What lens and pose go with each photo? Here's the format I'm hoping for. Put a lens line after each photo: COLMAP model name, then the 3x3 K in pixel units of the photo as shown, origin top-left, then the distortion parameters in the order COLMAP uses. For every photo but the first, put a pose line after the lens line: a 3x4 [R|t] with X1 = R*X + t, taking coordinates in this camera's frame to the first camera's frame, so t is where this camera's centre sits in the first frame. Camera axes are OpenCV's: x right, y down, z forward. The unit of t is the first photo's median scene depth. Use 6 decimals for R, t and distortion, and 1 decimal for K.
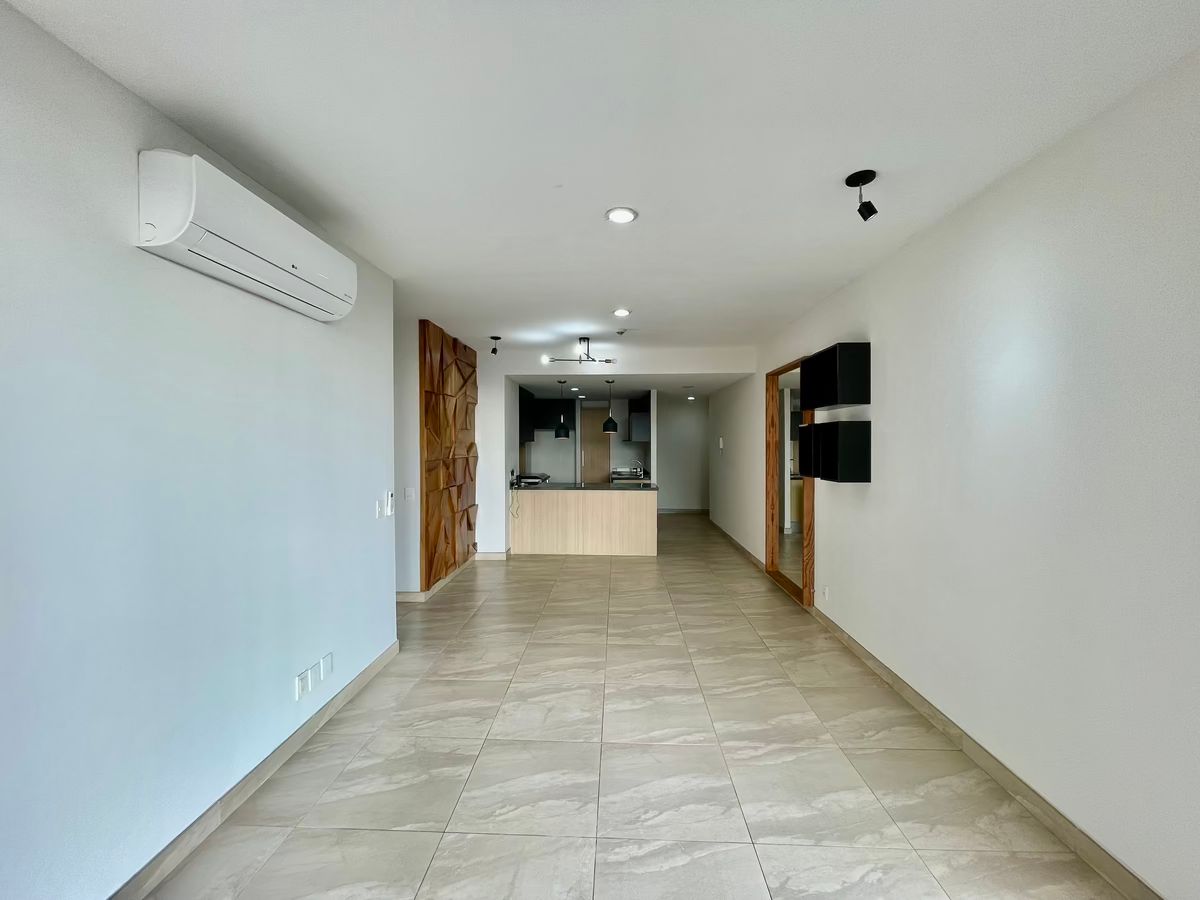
lens RADIAL K [[482.9, 0, 598.5], [0, 482.9, 450.4], [0, 0, 1]] dist [0.002175, 0.000012]
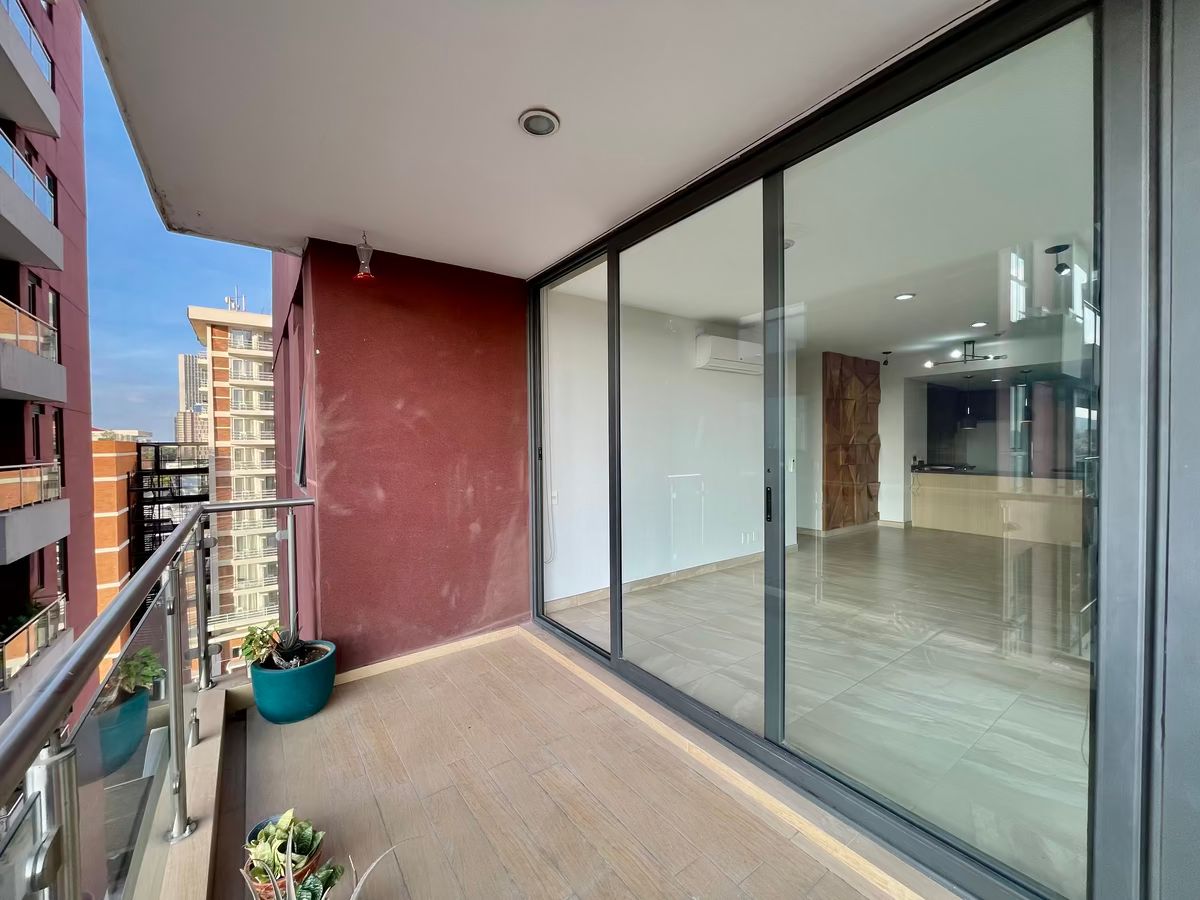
lens RADIAL K [[482.9, 0, 597.3], [0, 482.9, 451.3], [0, 0, 1]] dist [0.002175, 0.000012]
pose [[0.620187, 0.009671, -0.784394, 0.318571], [-0.005776, 0.999953, 0.007762, 0.028693], [0.784432, -0.000283, 0.620214, -0.413951]]
